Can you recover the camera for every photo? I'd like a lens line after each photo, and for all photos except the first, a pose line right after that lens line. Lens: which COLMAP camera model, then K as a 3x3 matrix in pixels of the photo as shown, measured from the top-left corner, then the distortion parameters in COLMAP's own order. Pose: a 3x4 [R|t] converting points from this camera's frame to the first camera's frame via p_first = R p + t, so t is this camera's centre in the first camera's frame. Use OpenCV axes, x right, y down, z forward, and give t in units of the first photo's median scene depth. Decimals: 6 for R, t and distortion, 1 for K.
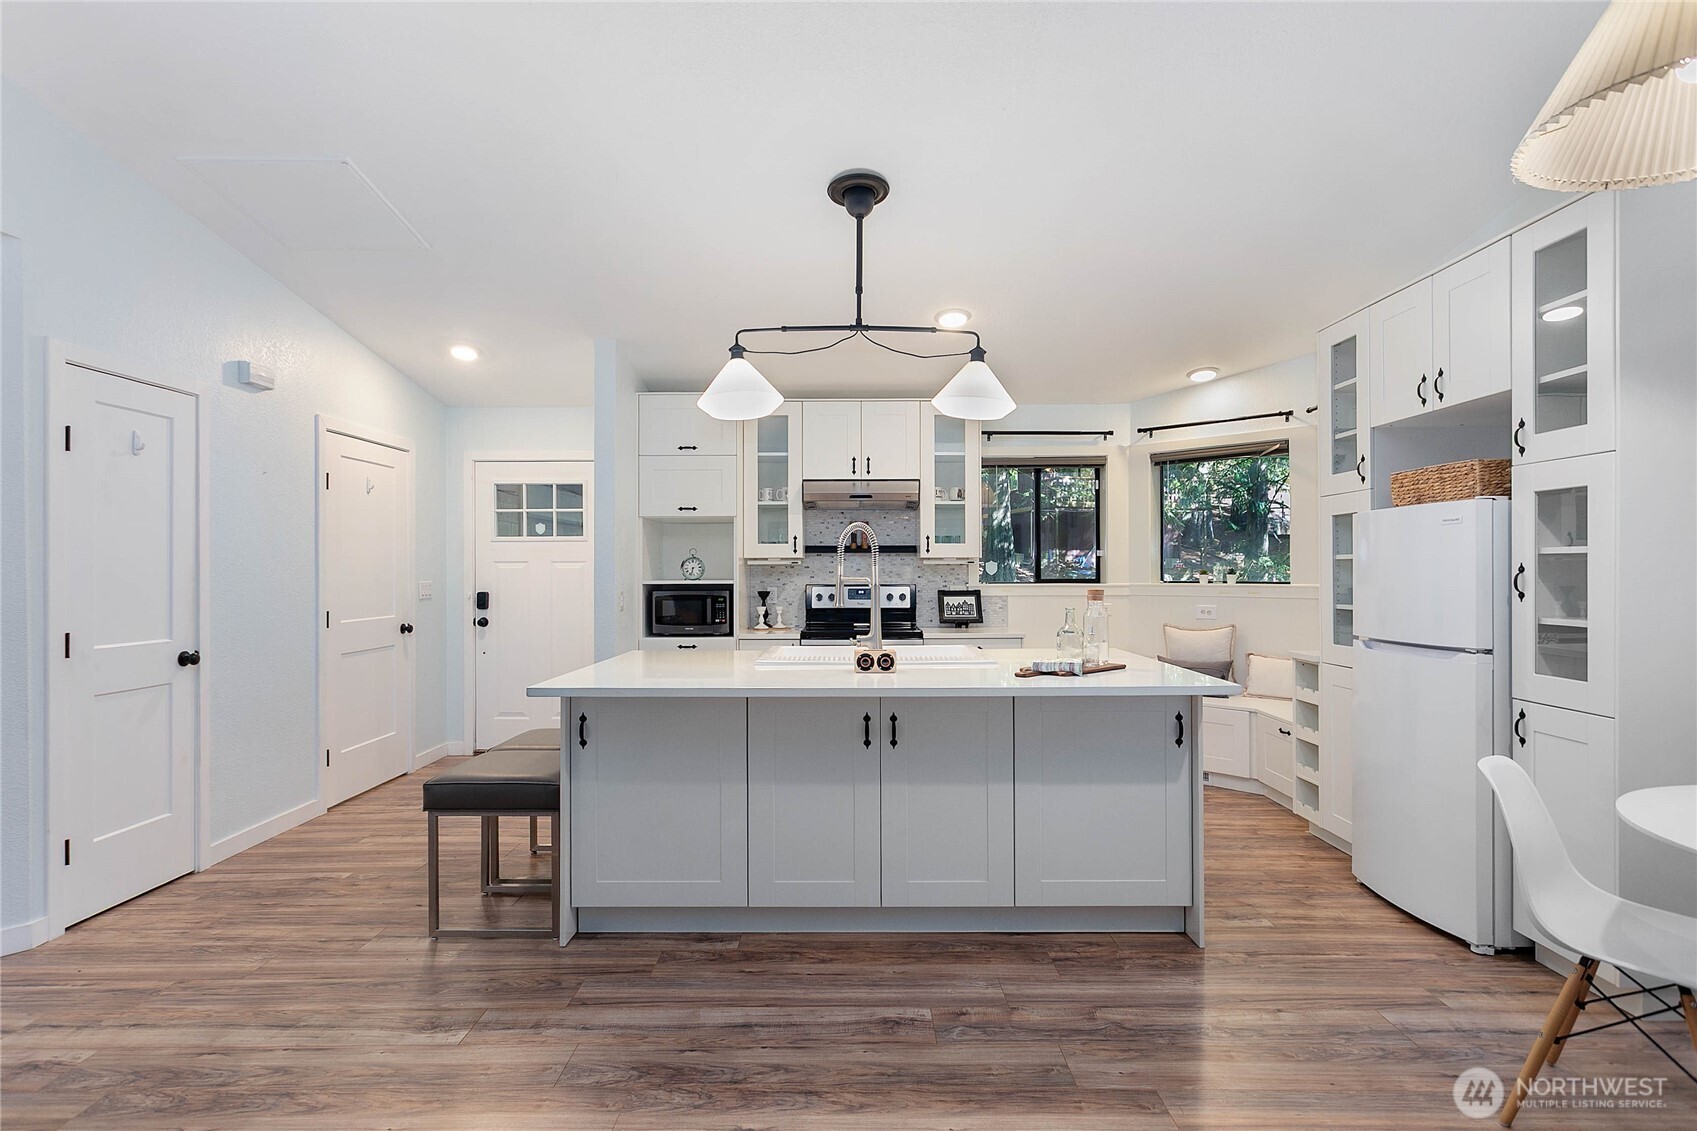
lens RADIAL K [[856.9, 0, 848.4], [0, 856.9, 568.4], [0, 0, 1]] dist [-0.005068, 0.001519]
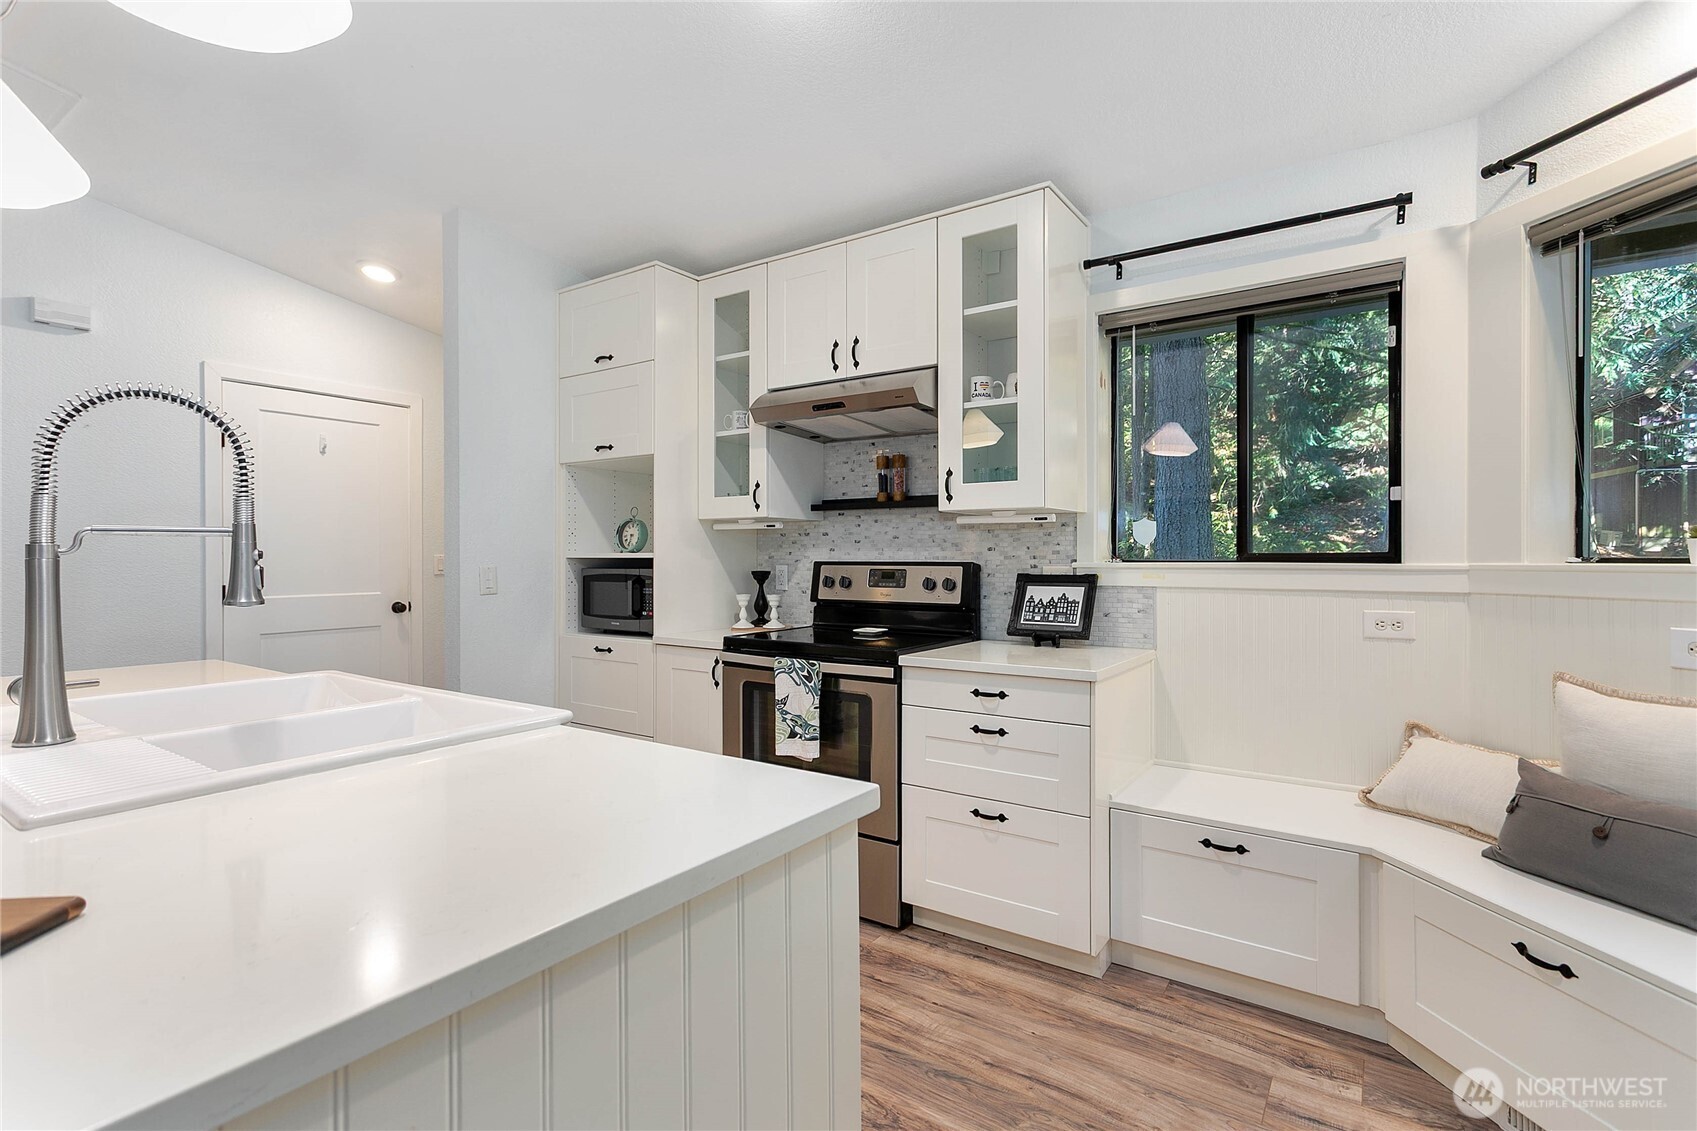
lens RADIAL K [[803.0, 0, 843.5], [0, 803.0, 558.6], [0, 0, 1]] dist [0.002472, 0.000164]
pose [[0.827634, 0.004595, -0.561249, 0.387257], [-0.001120, 0.999978, 0.006535, 0.016832], [0.561267, -0.004780, 0.827621, 0.677935]]
